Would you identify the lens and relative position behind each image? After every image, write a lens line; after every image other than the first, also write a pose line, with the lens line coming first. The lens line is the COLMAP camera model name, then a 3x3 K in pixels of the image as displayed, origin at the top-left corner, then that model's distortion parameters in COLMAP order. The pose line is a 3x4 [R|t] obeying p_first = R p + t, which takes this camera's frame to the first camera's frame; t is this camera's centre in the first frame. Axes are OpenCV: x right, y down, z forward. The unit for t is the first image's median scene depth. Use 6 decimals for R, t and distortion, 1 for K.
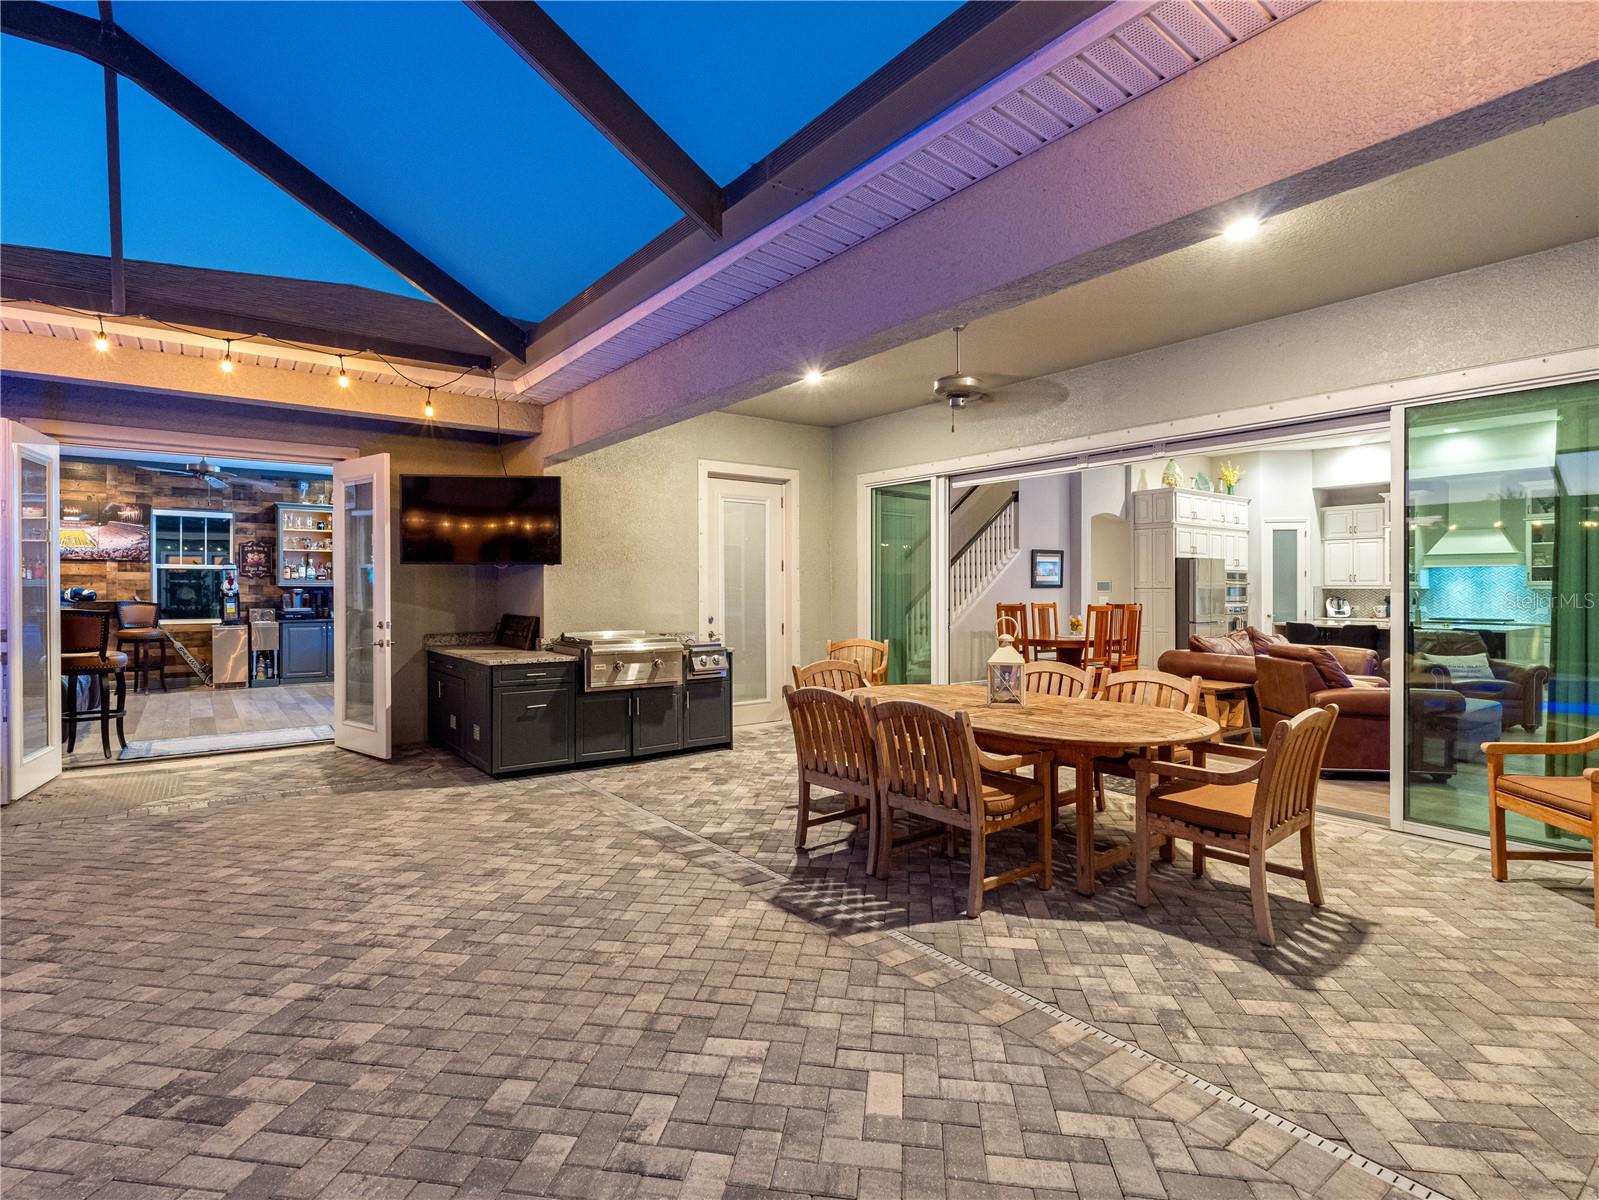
lens RADIAL K [[805.8, 0, 798.0], [0, 805.8, 606.0], [0, 0, 1]] dist [-0.001387, -0.000547]
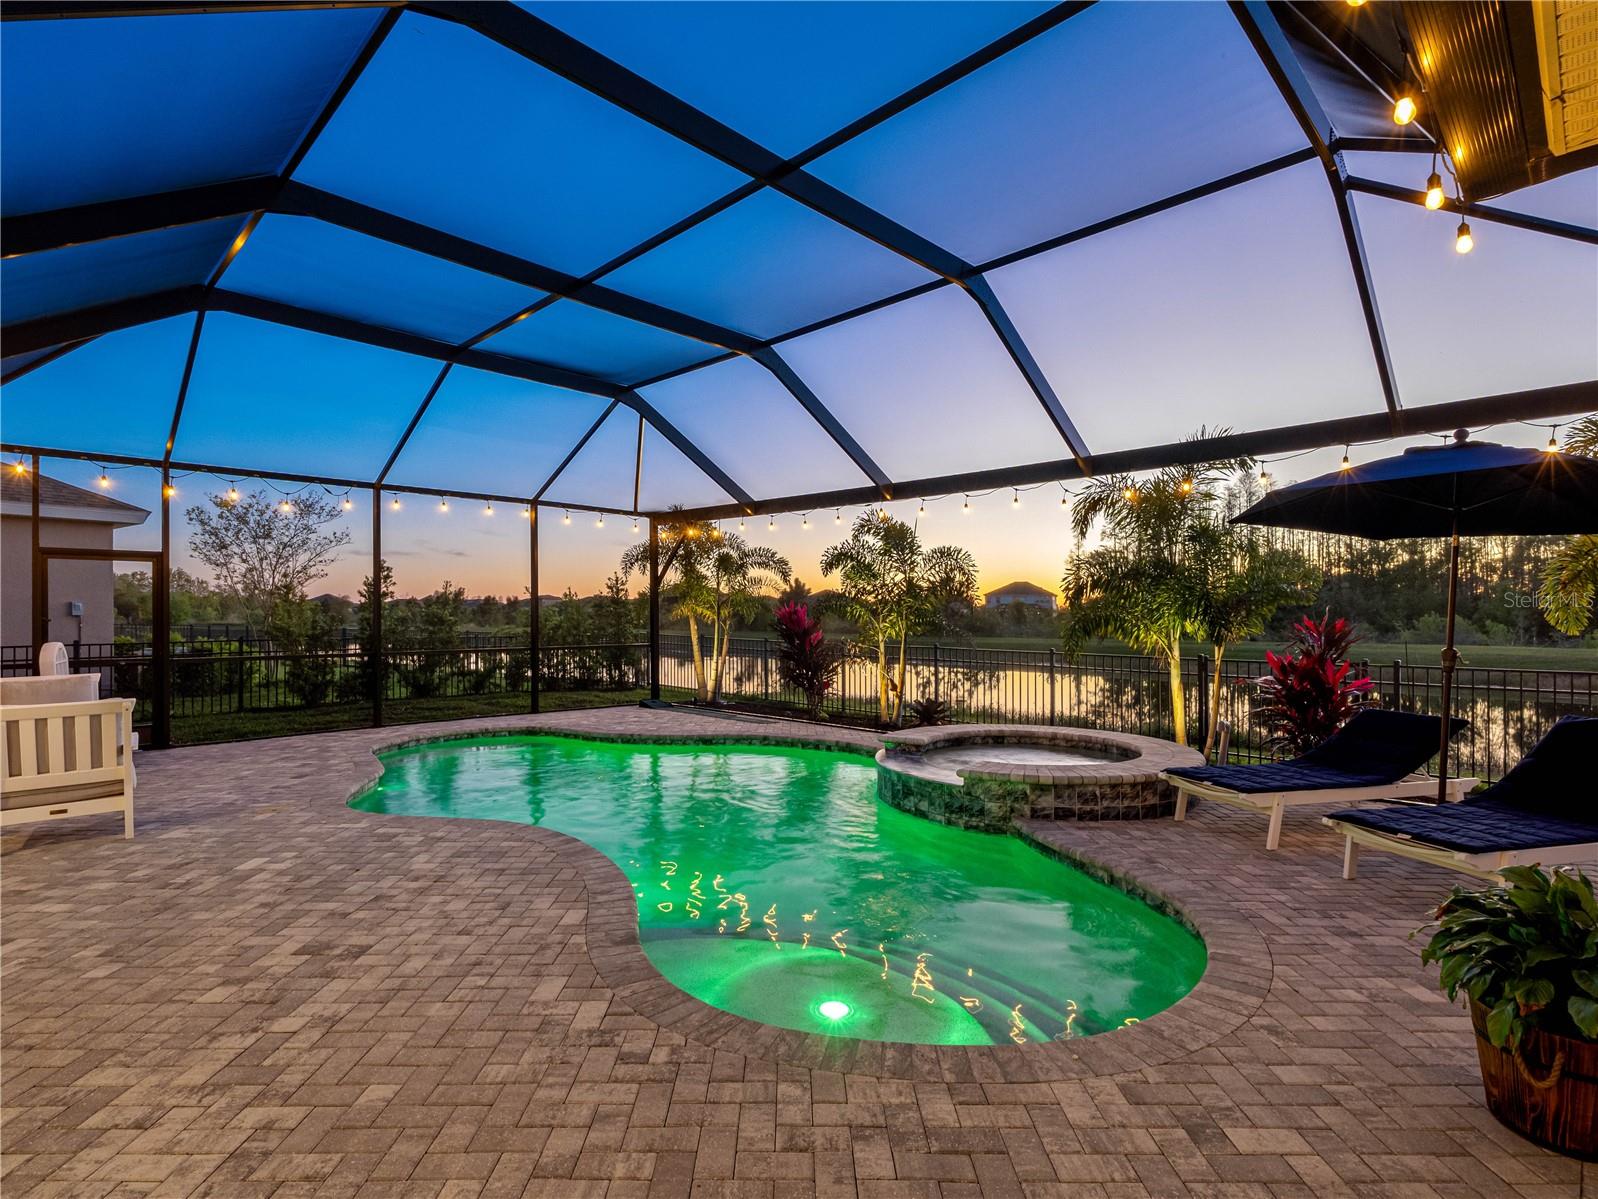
lens RADIAL K [[805.3, 0, 797.5], [0, 805.3, 605.5], [0, 0, 1]] dist [-0.001387, -0.000547]
pose [[-0.989719, -0.000860, -0.143024, -1.208635], [-0.002276, 0.999950, 0.009739, -0.062323], [0.143009, 0.009965, -0.989671, 2.266948]]
